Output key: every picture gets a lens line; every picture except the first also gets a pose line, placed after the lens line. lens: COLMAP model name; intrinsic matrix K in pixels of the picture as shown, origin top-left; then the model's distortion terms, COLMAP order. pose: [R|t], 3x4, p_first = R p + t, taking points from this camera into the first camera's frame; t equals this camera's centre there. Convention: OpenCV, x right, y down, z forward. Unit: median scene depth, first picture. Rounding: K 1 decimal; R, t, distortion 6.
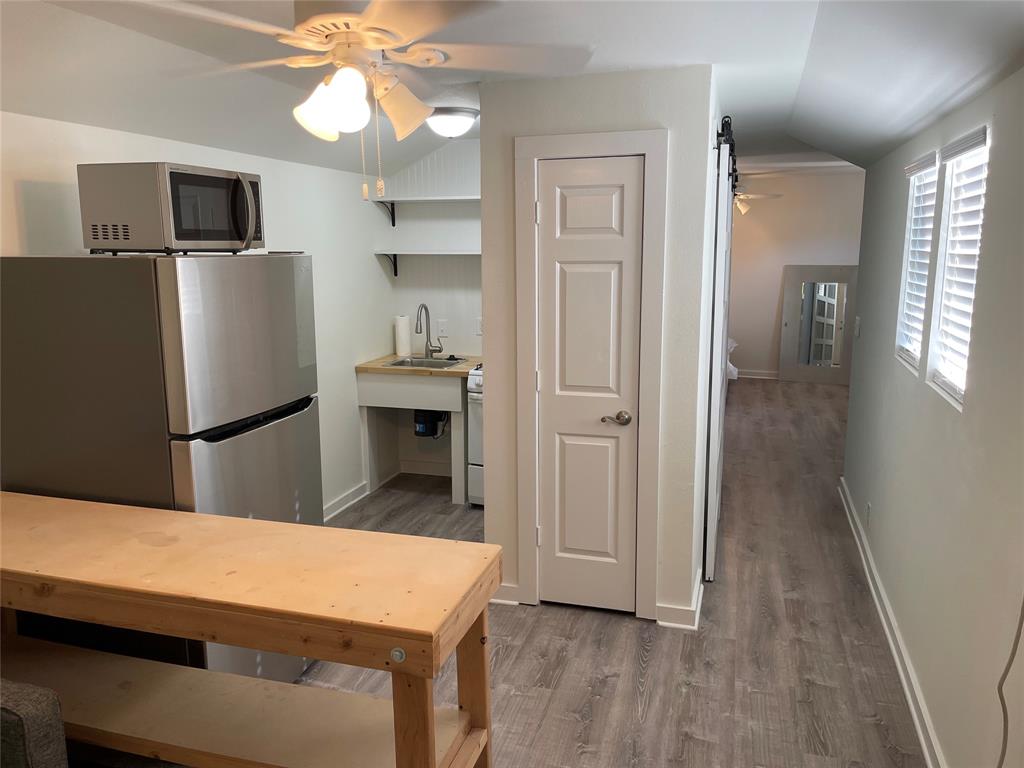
lens RADIAL K [[772.1, 0, 514.1], [0, 772.1, 386.6], [0, 0, 1]] dist [0.065404, -0.089637]
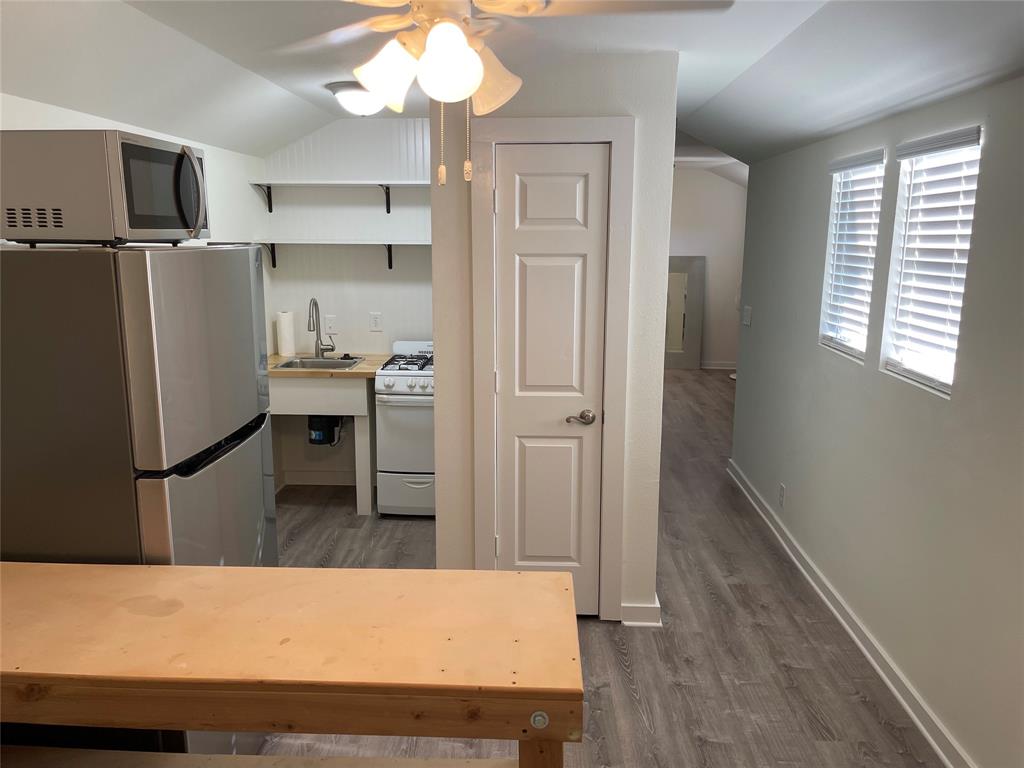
lens RADIAL K [[772.1, 0, 510.1], [0, 772.1, 389.3], [0, 0, 1]] dist [0.065404, -0.089637]
pose [[0.968991, -0.041463, 0.243592, -0.139997], [0.037170, 0.999062, 0.022195, -0.014285], [-0.244284, -0.012453, 0.969624, 0.068348]]
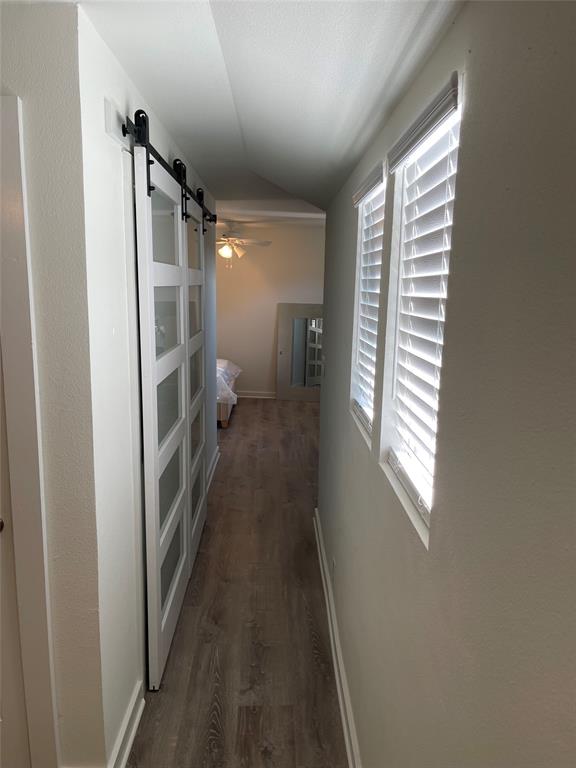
lens RADIAL K [[579.1, 0, 286.4], [0, 579.1, 386.1], [0, 0, 1]] dist [0.065404, -0.089637]
pose [[0.951291, -0.027964, 0.307022, 0.177662], [0.030275, 0.999538, -0.002766, -0.054838], [-0.306803, 0.011926, 0.951698, 0.322177]]
